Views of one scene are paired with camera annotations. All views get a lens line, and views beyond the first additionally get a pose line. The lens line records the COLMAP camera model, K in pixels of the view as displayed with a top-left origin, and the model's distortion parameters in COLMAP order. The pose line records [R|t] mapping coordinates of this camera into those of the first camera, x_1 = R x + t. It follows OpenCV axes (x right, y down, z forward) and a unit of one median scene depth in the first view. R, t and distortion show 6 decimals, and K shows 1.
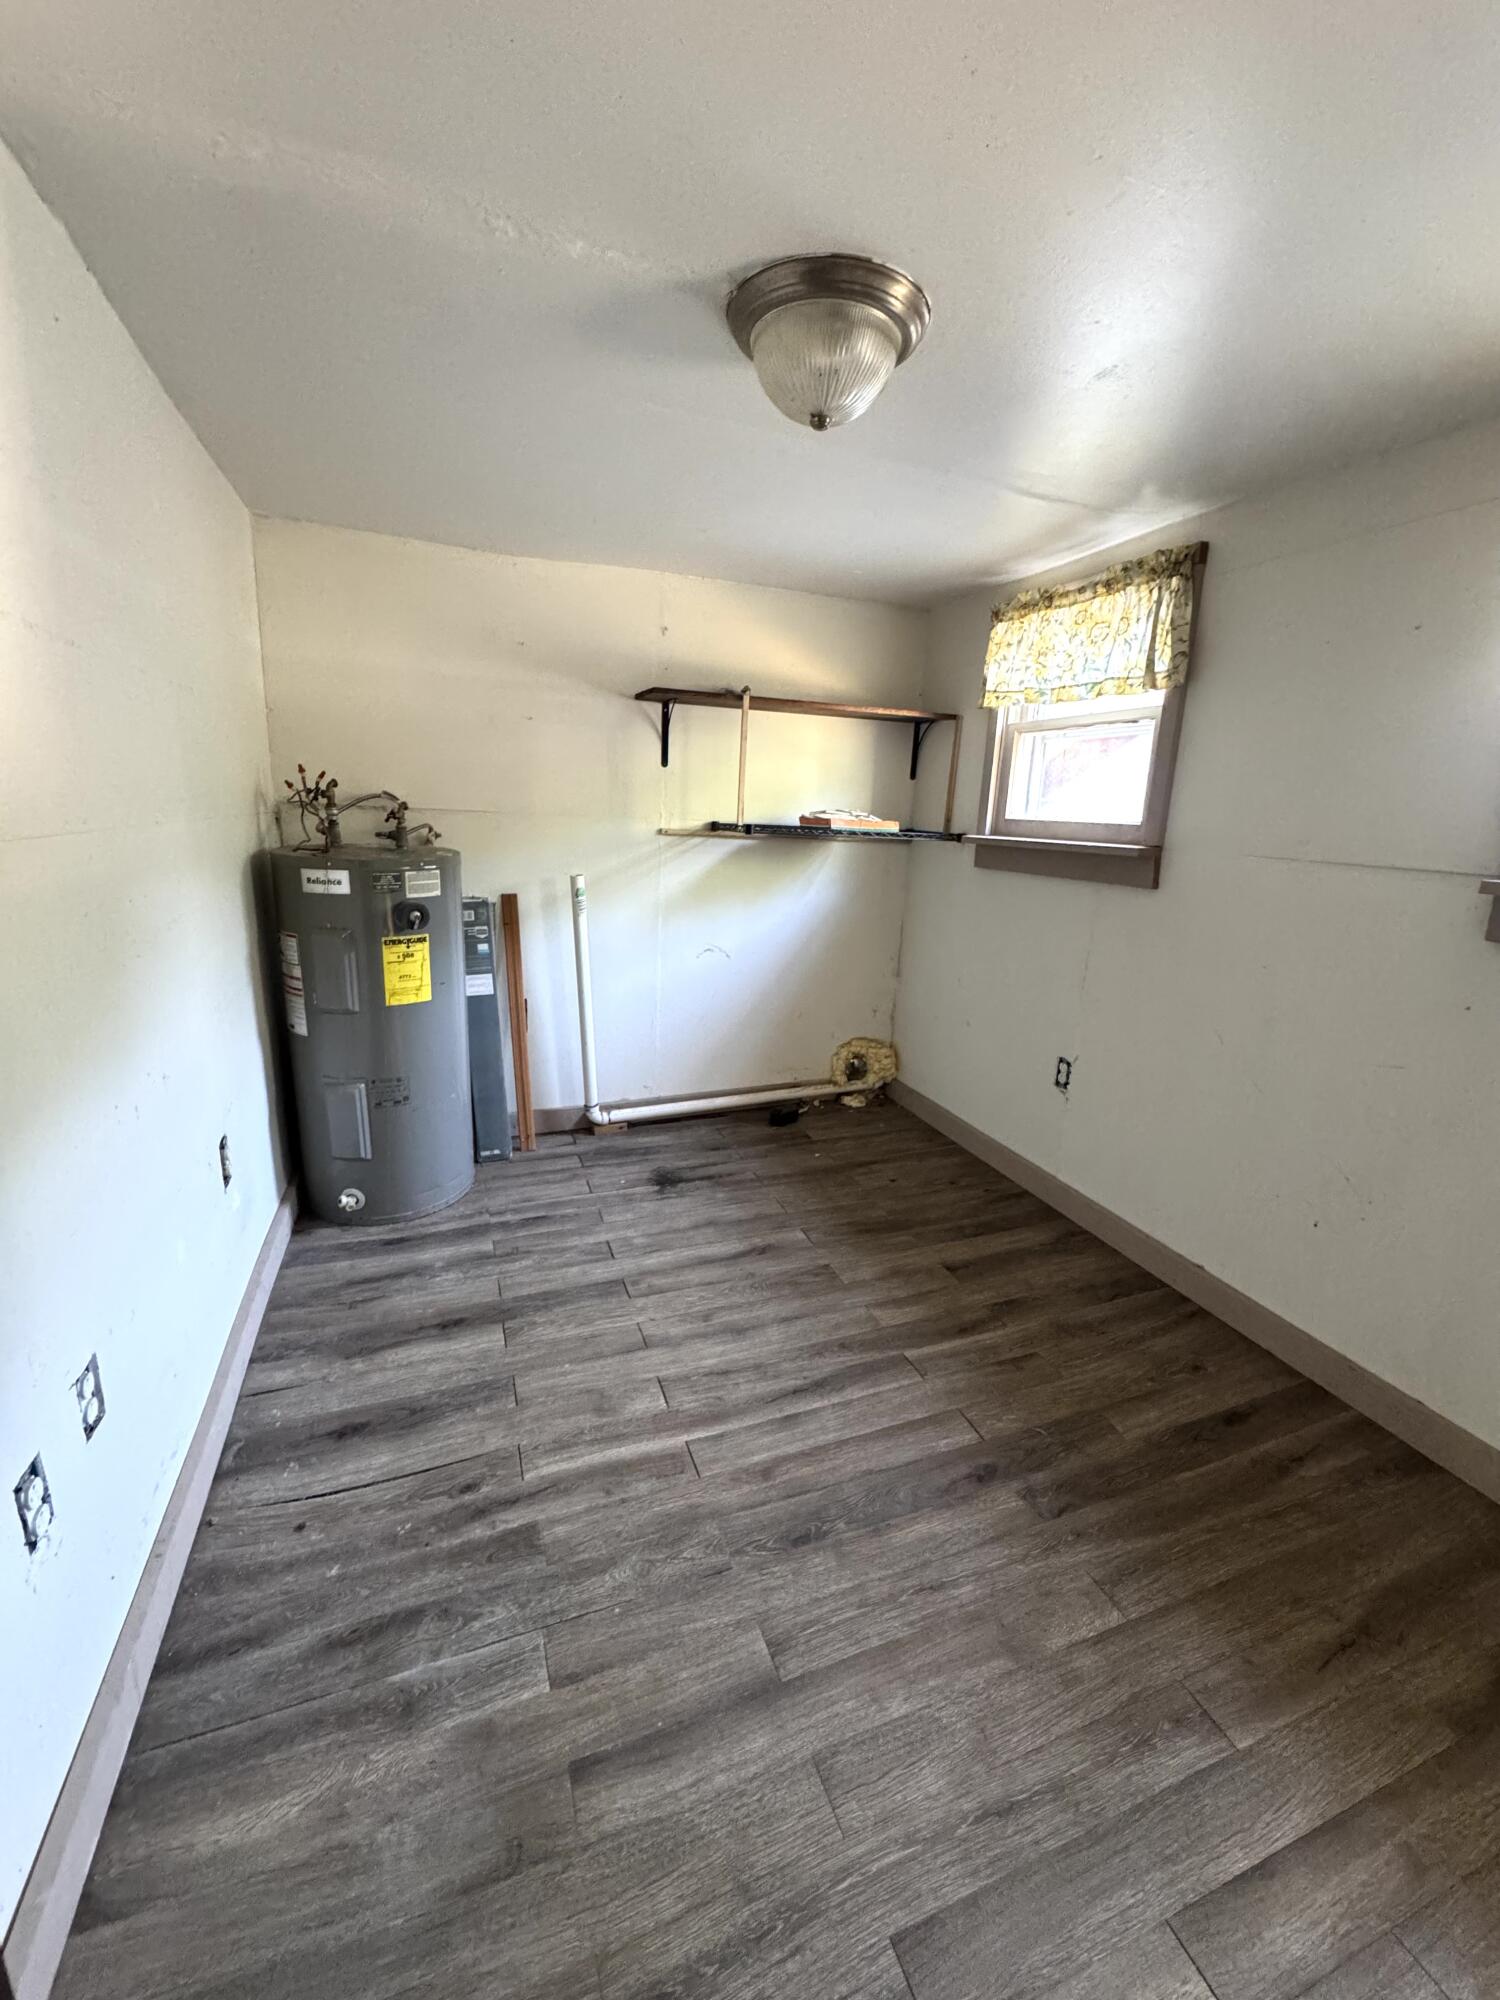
lens RADIAL K [[796.9, 0, 748.0], [0, 796.9, 1000.3], [0, 0, 1]] dist [-0.003610, 0.000160]
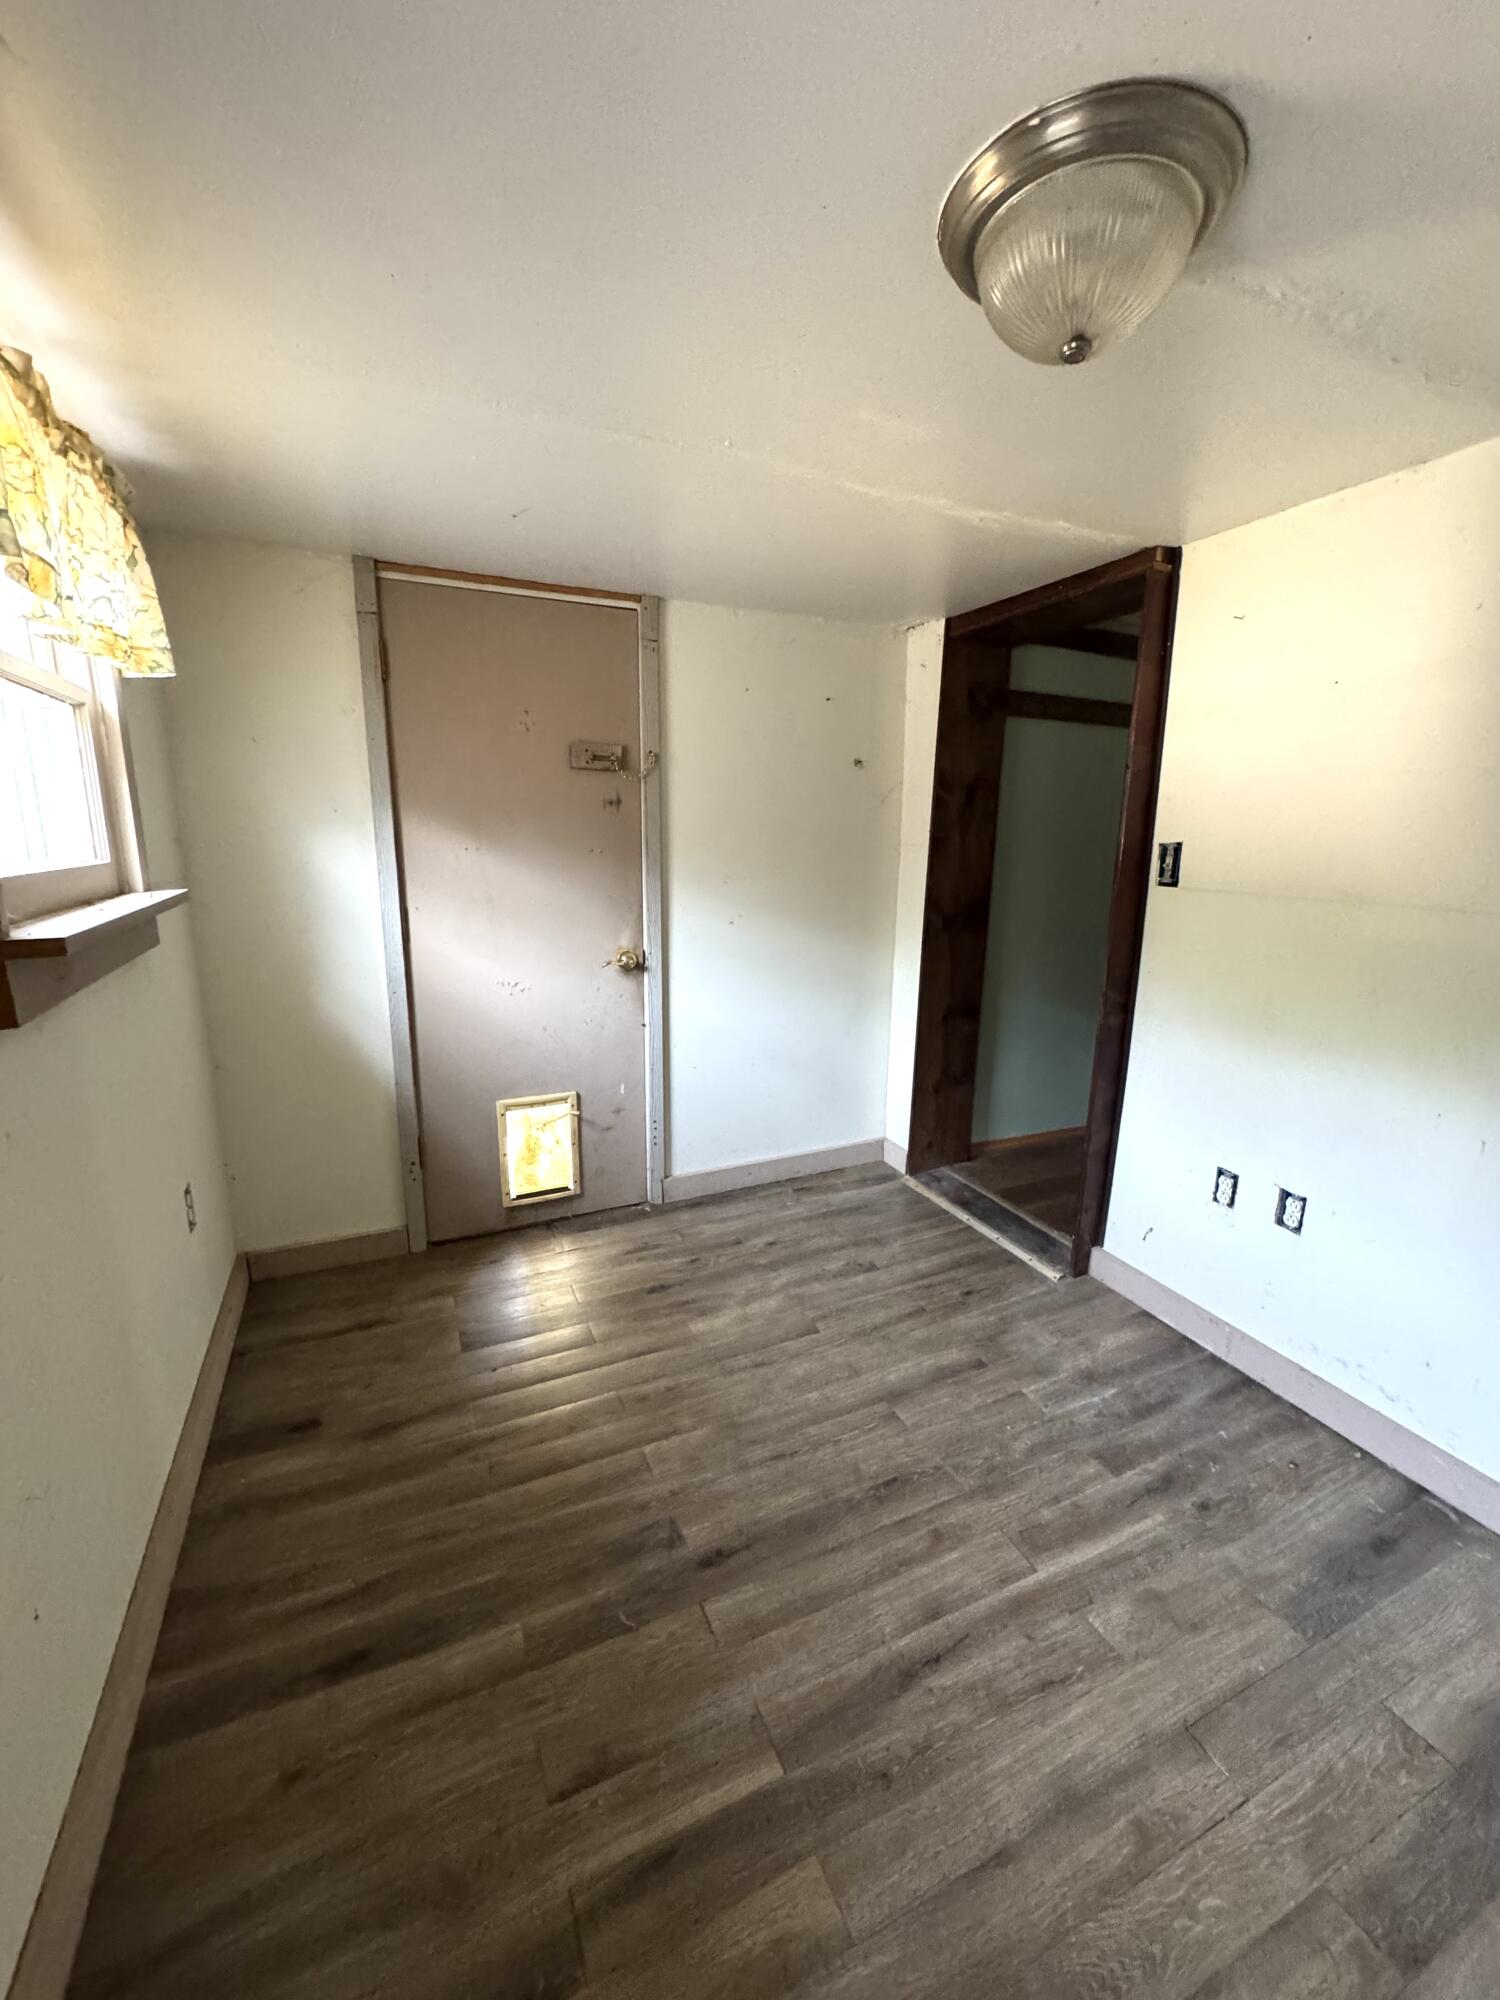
lens RADIAL K [[796.9, 0, 748.0], [0, 796.9, 1000.3], [0, 0, 1]] dist [-0.003610, 0.000160]
pose [[-0.996740, -0.037602, -0.071387, 0.349701], [-0.065113, 0.897360, 0.436470, -0.412532], [0.047647, 0.439695, -0.896882, 1.564401]]
